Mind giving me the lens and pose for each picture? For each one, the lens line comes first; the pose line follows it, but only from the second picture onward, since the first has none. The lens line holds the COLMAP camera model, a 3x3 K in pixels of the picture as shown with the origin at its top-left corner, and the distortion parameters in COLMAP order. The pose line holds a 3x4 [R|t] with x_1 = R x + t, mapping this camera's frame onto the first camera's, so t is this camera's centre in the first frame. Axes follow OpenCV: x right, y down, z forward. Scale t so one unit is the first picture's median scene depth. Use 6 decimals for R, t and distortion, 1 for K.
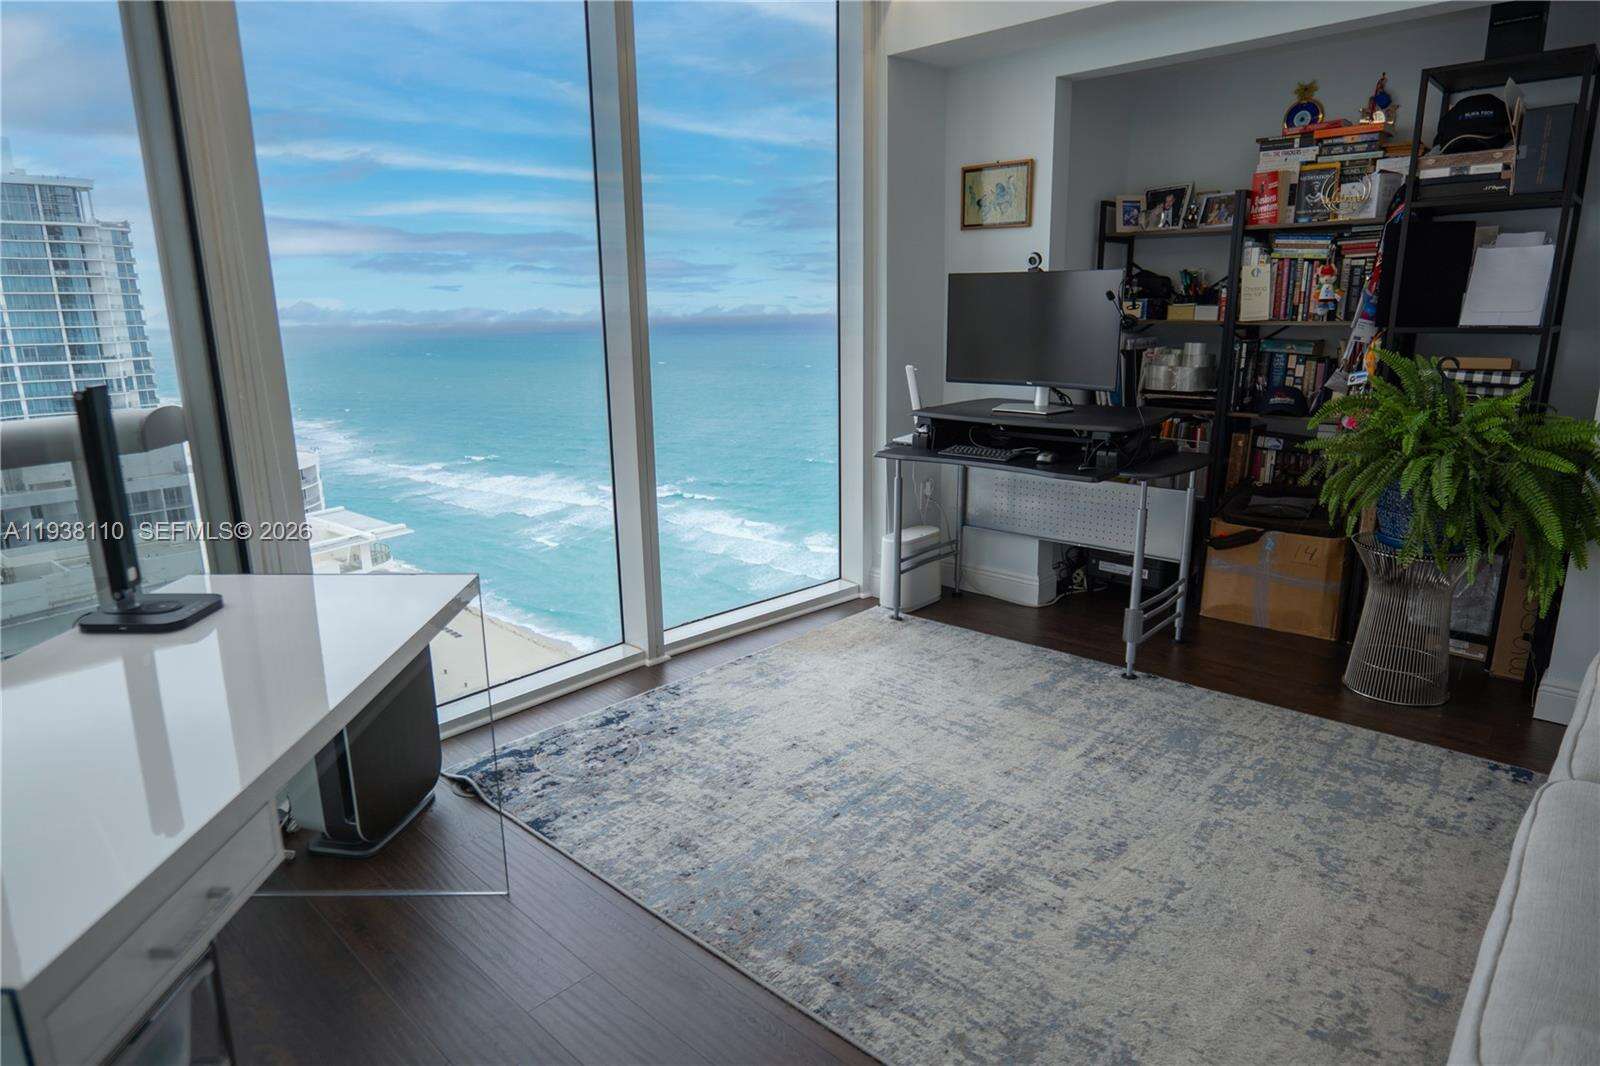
lens RADIAL K [[933.5, 0, 795.2], [0, 933.5, 524.6], [0, 0, 1]] dist [-0.029026, 0.018803]
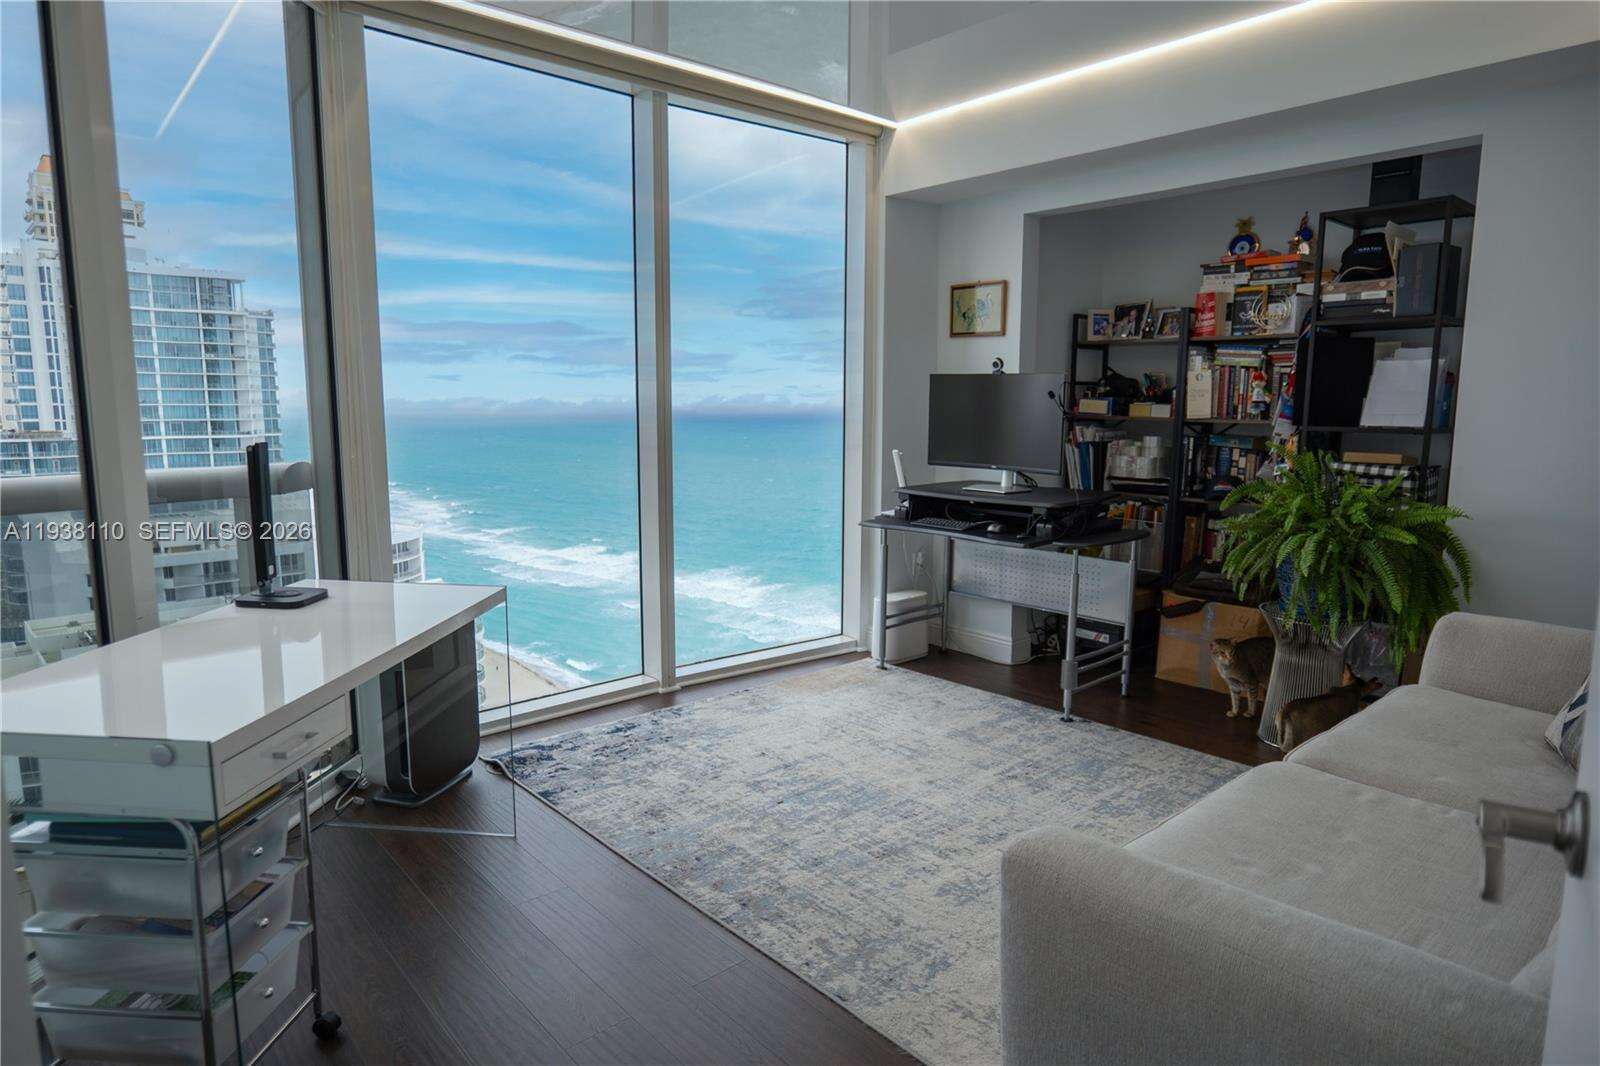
lens RADIAL K [[933.5, 0, 793.3], [0, 933.5, 525.2], [0, 0, 1]] dist [-0.029026, 0.018803]
pose [[0.994981, 0.031212, -0.095071, 0.117193], [-0.040043, 0.994912, -0.092449, 0.040827], [0.091702, 0.095792, 0.991168, -0.185608]]
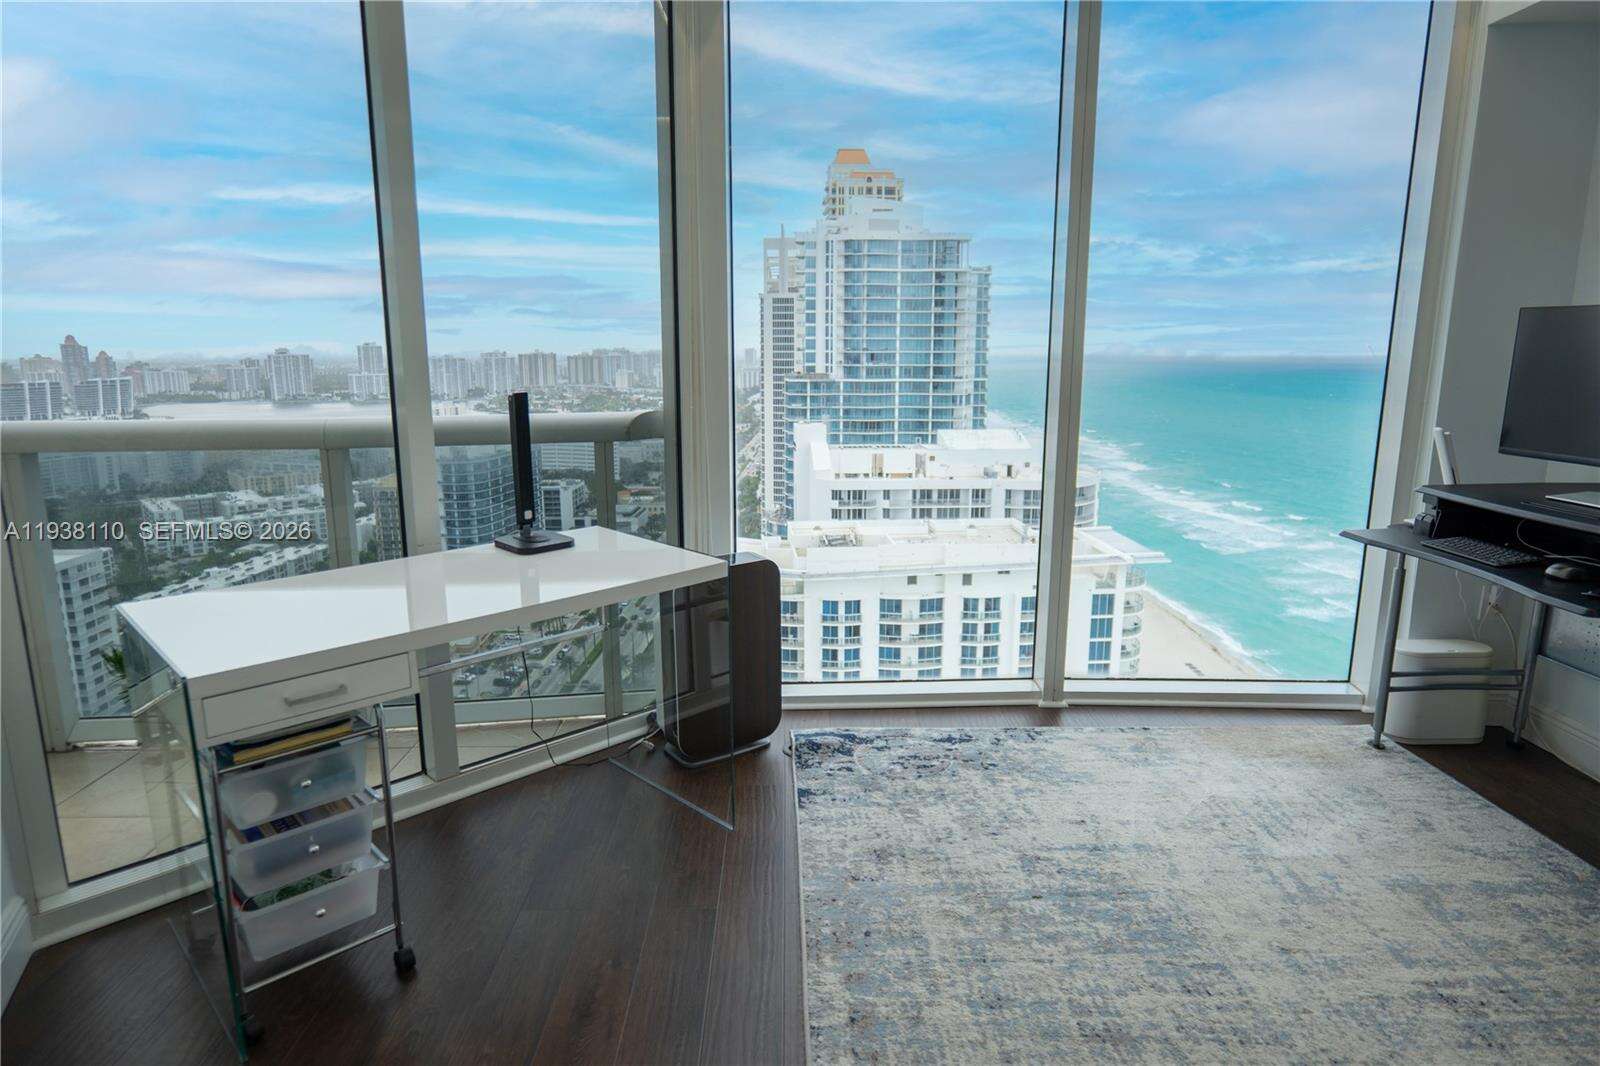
lens RADIAL K [[933.5, 0, 792.0], [0, 933.5, 519.7], [0, 0, 1]] dist [-0.029026, 0.018803]
pose [[0.686926, 0.142903, -0.712539, 0.335586], [-0.169344, 0.984961, 0.034281, -0.033283], [0.706722, 0.097115, 0.700795, 0.101699]]
